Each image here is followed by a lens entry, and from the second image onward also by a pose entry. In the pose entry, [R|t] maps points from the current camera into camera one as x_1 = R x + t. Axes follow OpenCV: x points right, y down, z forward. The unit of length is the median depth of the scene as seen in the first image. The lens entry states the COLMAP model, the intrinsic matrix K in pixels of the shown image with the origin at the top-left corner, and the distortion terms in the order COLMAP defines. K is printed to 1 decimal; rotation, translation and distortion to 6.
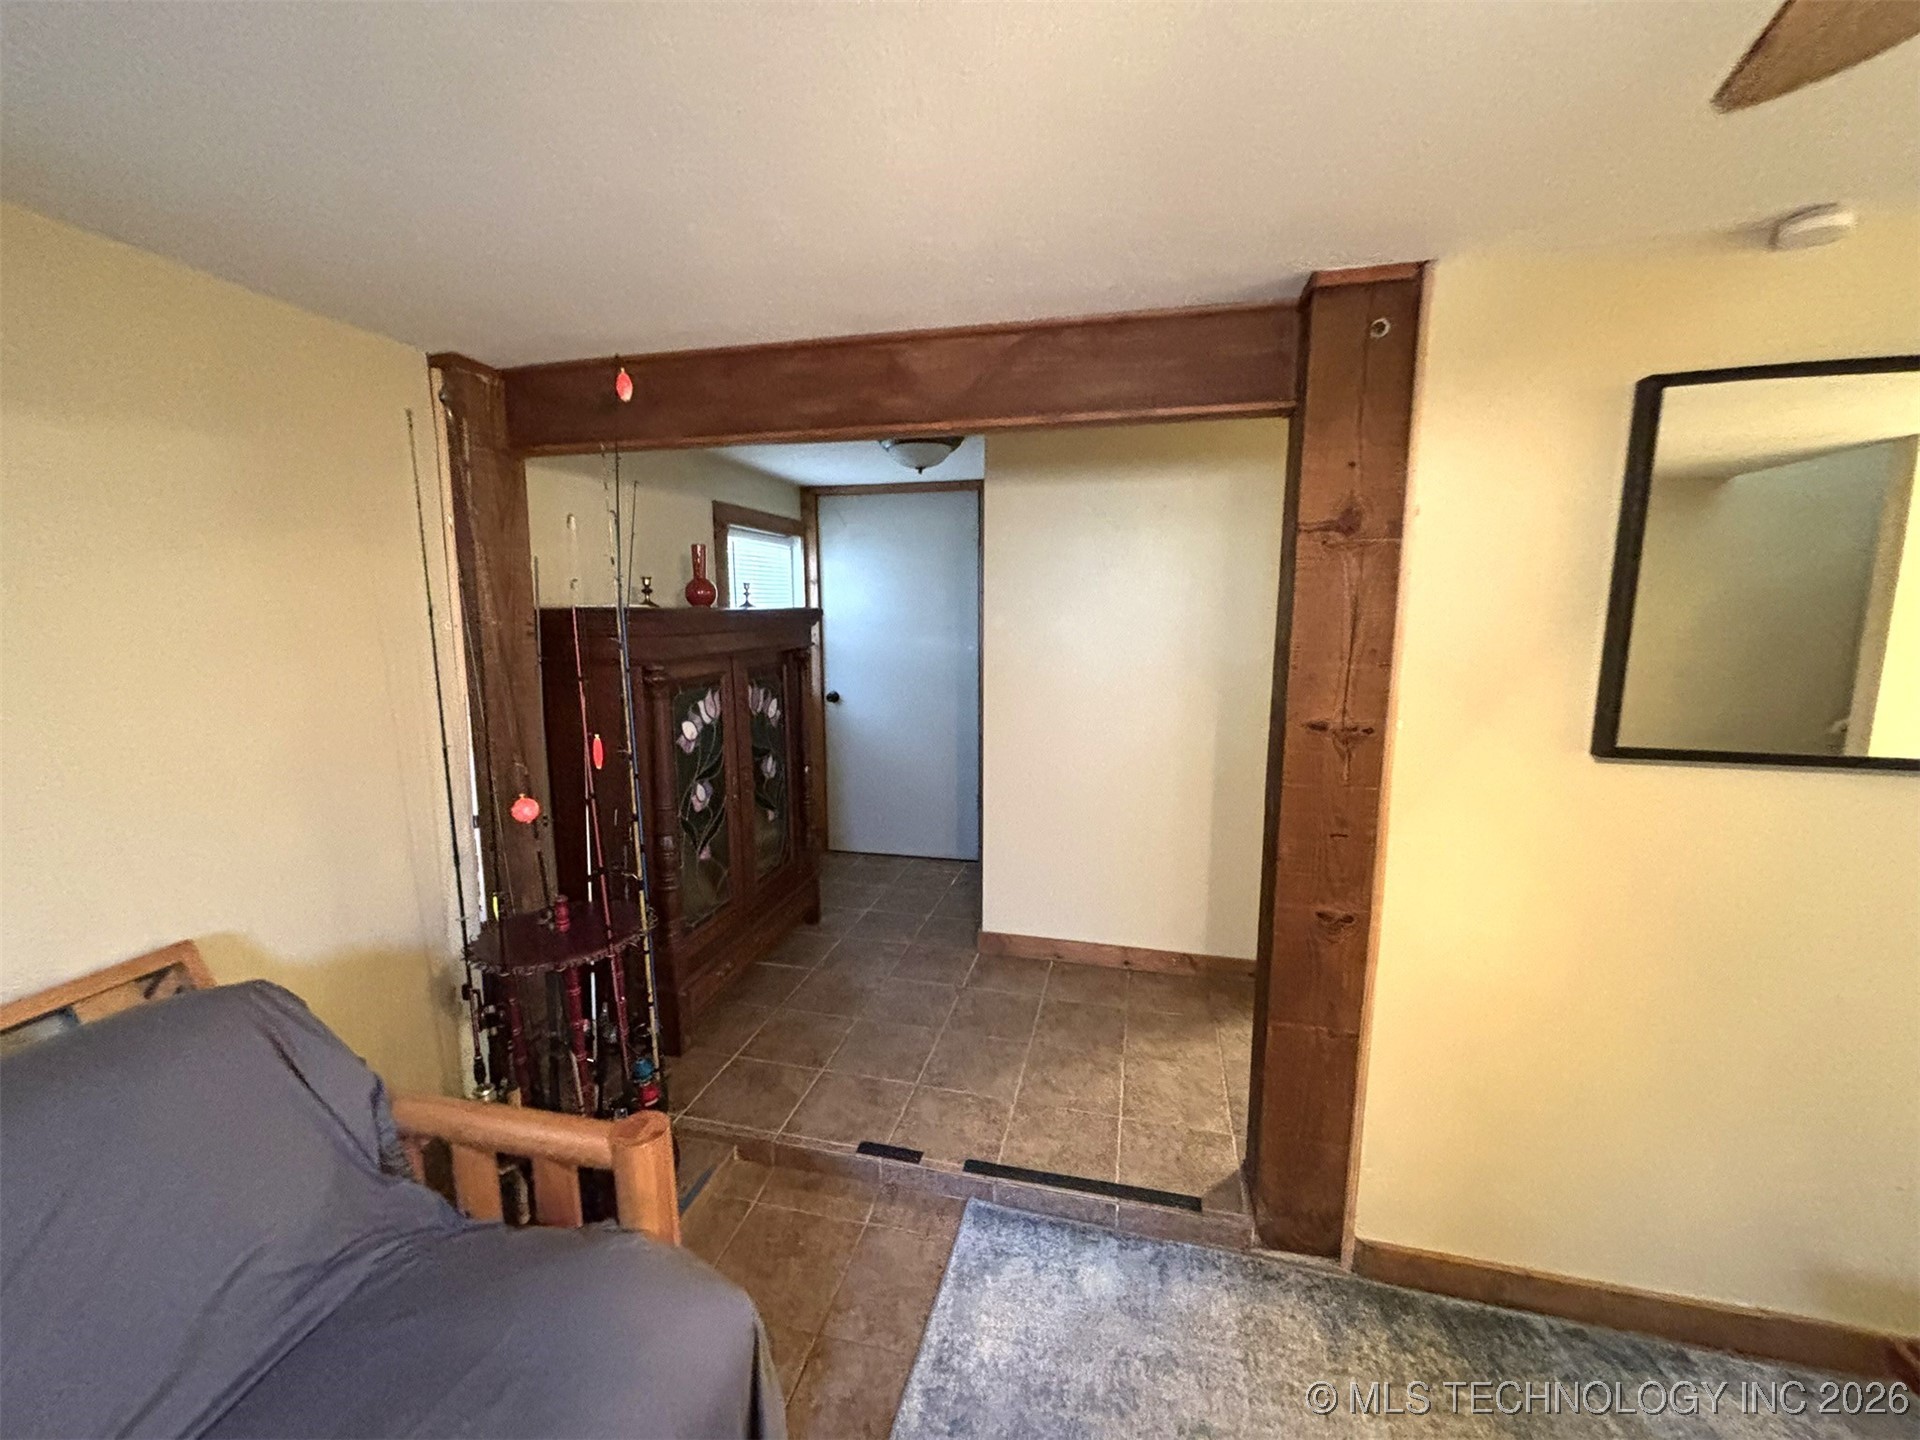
lens RADIAL K [[771.1, 0, 963.1], [0, 771.1, 717.2], [0, 0, 1]] dist [0.001004, -0.001029]
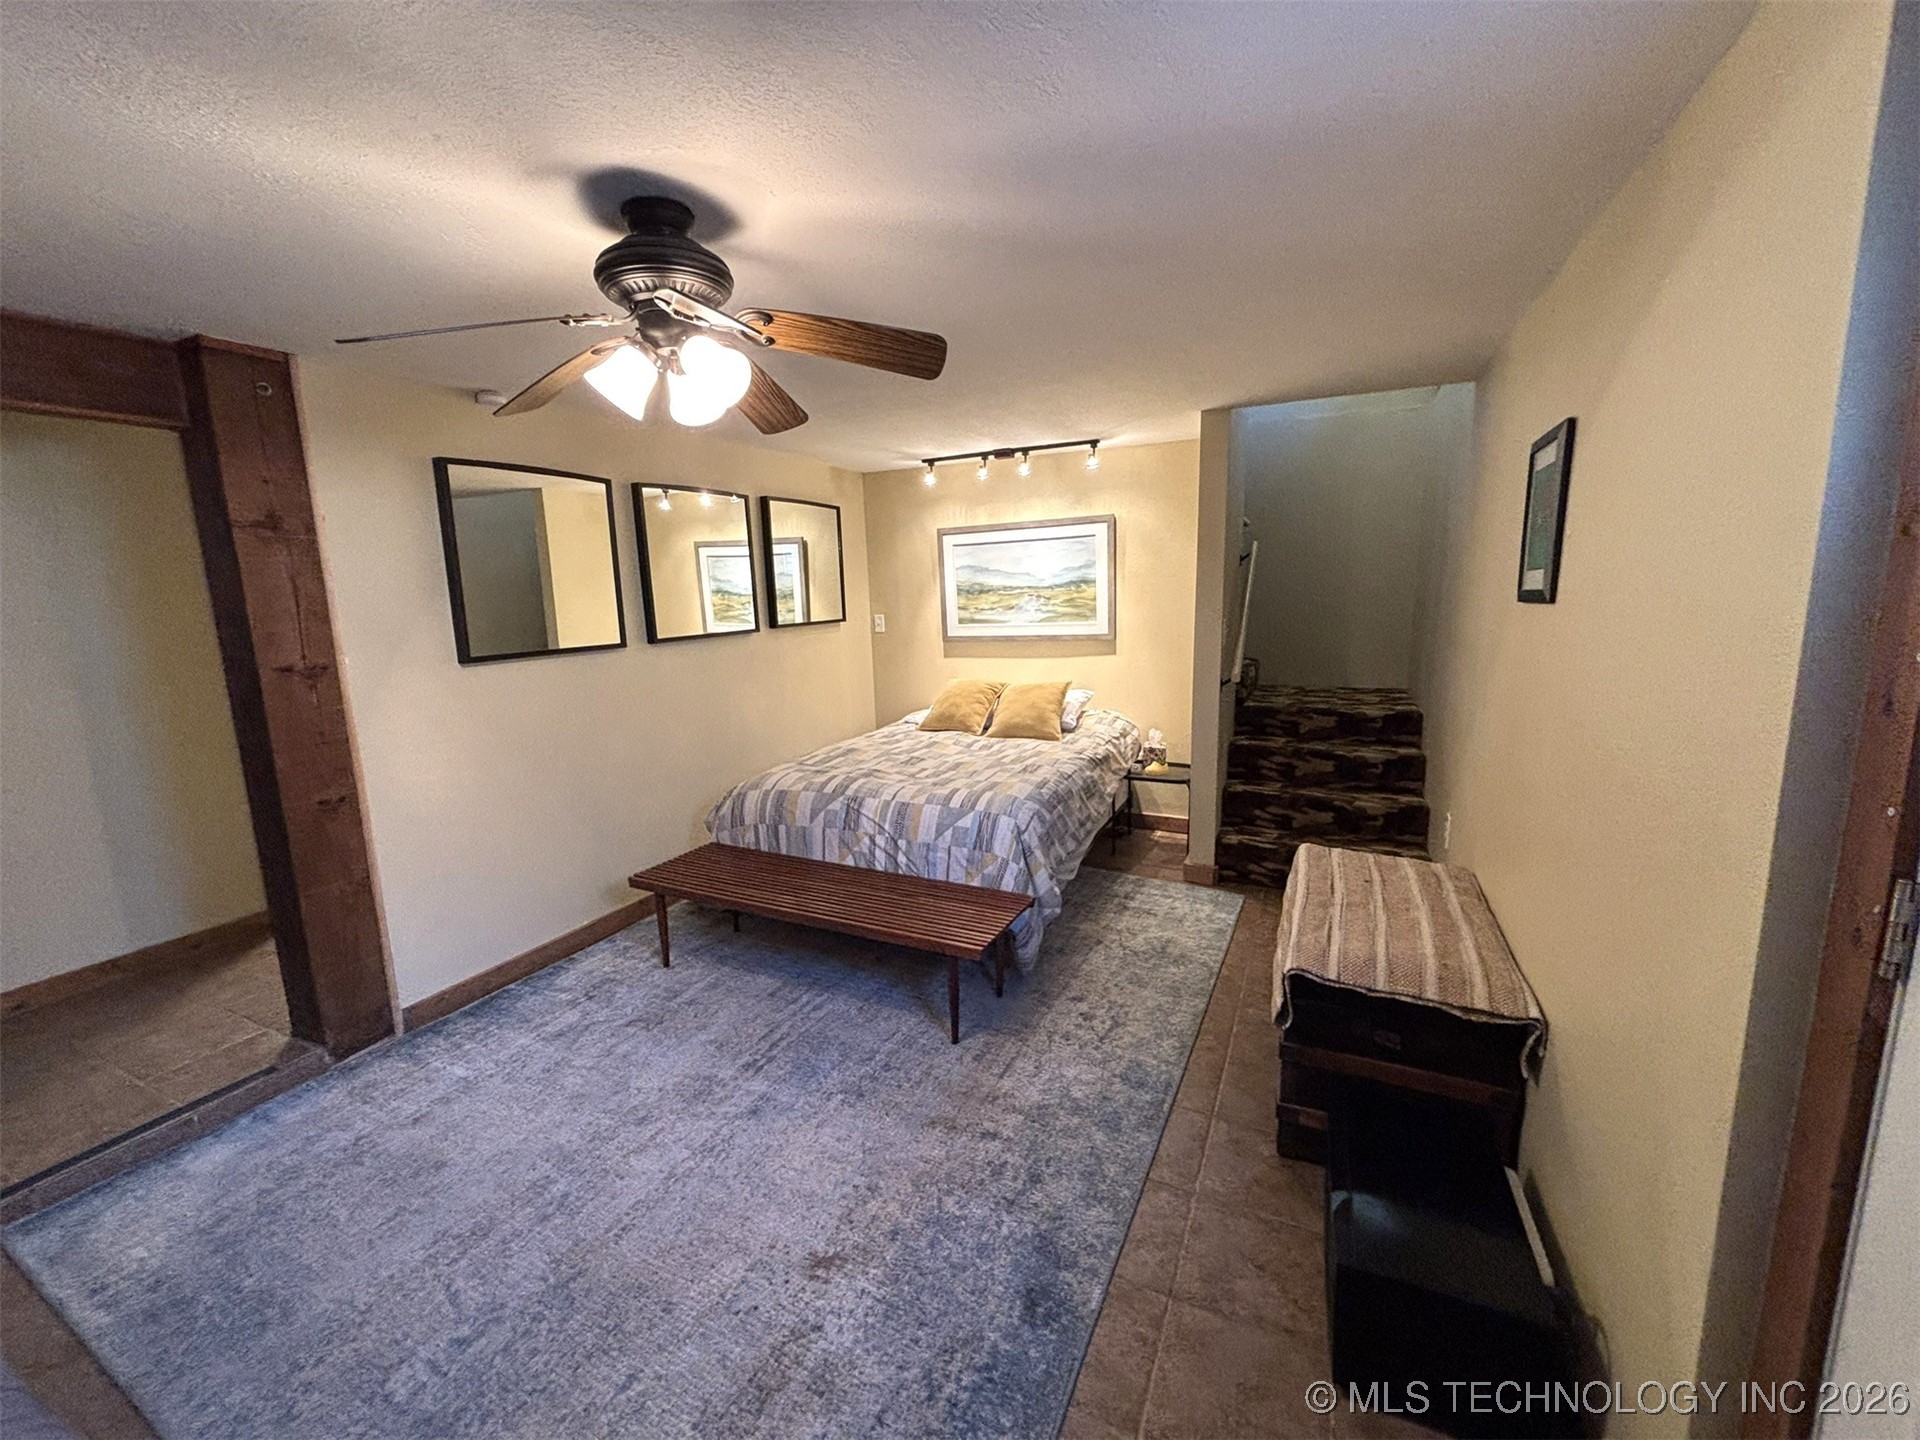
lens RADIAL K [[771.1, 0, 949.7], [0, 771.1, 720.5], [0, 0, 1]] dist [0.001004, -0.001029]
pose [[0.220168, -0.176648, 0.959334, -0.556118], [0.161880, 0.976446, 0.142648, 0.086843], [-0.961936, 0.123890, 0.243578, -0.424205]]
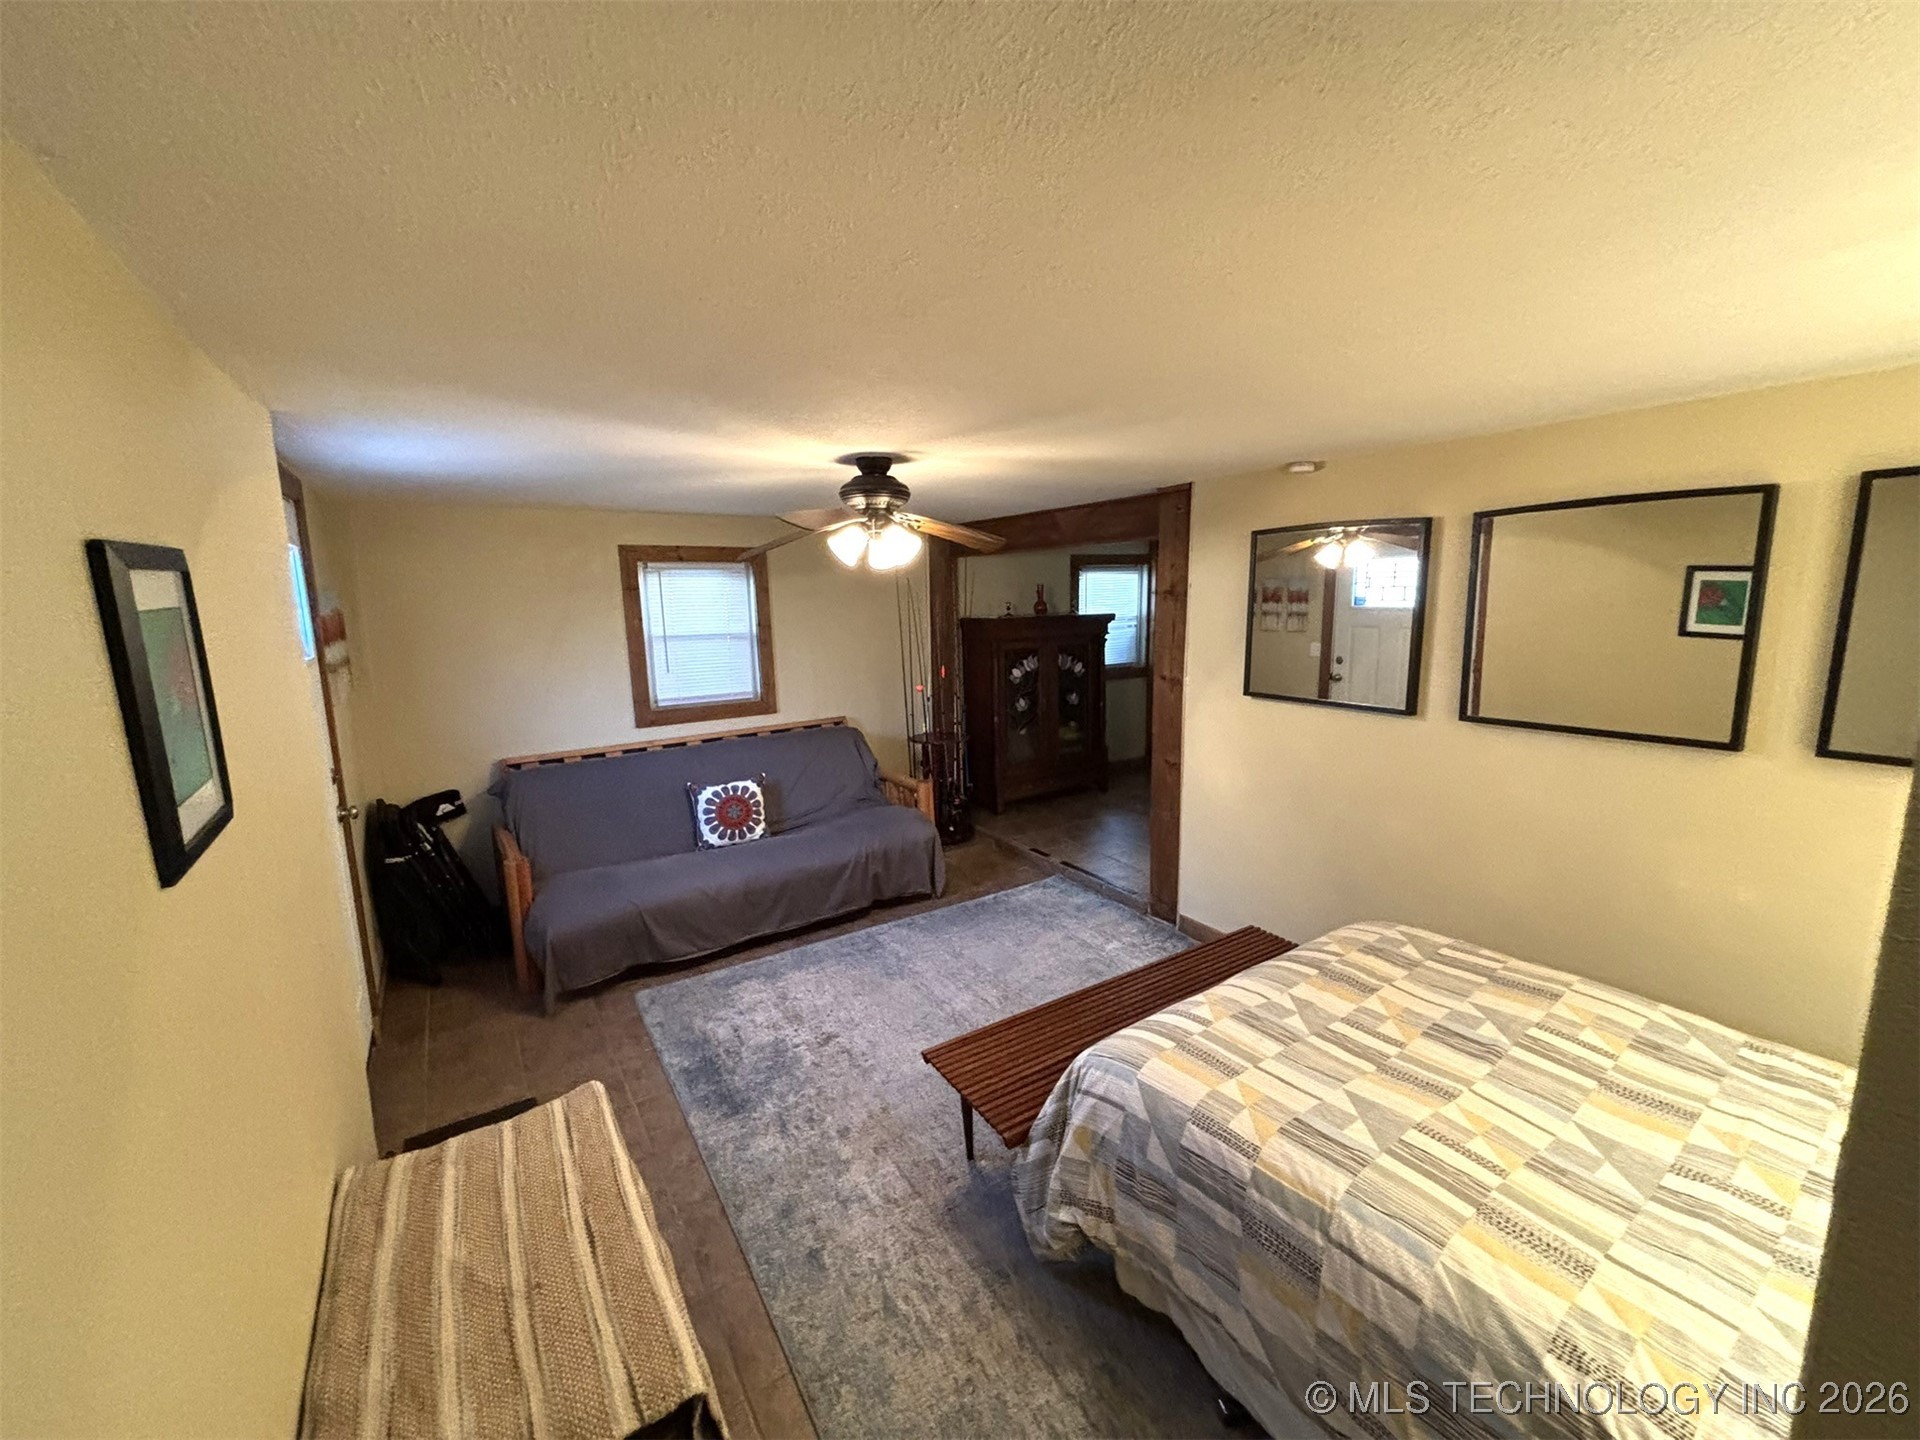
lens RADIAL K [[771.1, 0, 951.7], [0, 771.1, 715.9], [0, 0, 1]] dist [0.001004, -0.001029]
pose [[0.719718, 0.089655, -0.688454, 1.422878], [-0.069609, 0.995949, 0.056928, 0.035588], [0.690768, 0.006951, 0.723043, -0.978744]]
